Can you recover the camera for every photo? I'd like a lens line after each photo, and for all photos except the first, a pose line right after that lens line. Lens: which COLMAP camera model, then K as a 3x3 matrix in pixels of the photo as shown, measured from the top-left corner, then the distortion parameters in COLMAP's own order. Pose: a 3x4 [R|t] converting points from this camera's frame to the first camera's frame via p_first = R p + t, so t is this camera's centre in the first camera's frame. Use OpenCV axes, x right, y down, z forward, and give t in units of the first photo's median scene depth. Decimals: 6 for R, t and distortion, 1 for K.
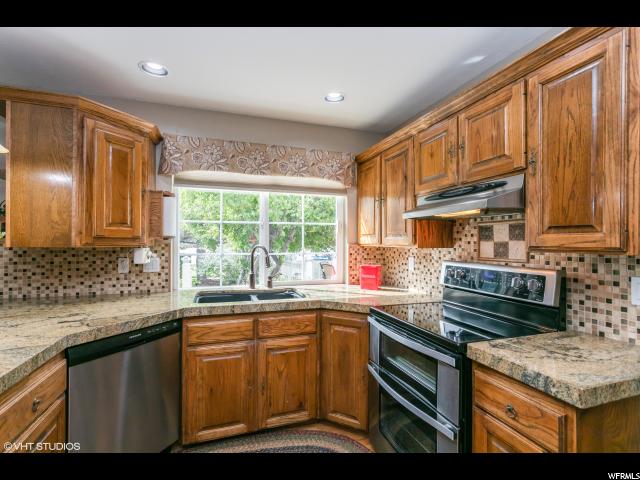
lens RADIAL K [[307.1, 0, 321.8], [0, 307.1, 240.8], [0, 0, 1]] dist [0.003853, 0.002345]
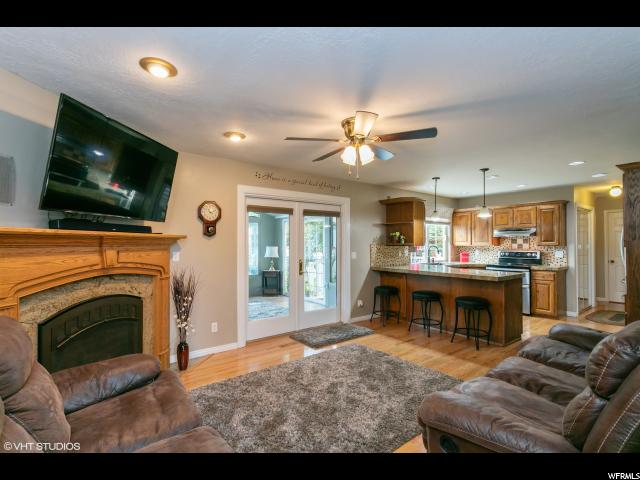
lens RADIAL K [[307.1, 0, 321.1], [0, 307.1, 241.6], [0, 0, 1]] dist [0.003853, 0.002345]
pose [[0.942602, -0.000710, 0.333918, -2.316825], [0.003322, 0.999968, -0.007249, -0.004018], [-0.333902, 0.007942, 0.942574, -1.317587]]
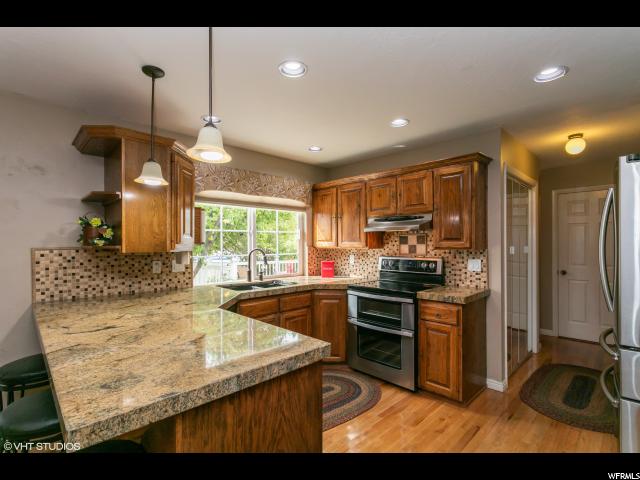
lens RADIAL K [[307.1, 0, 324.1], [0, 307.1, 244.2], [0, 0, 1]] dist [0.003853, 0.002345]
pose [[0.896751, -0.007929, 0.442464, -0.631286], [0.005949, 0.999965, 0.005864, -0.013212], [-0.442495, -0.002626, 0.896767, -0.387587]]
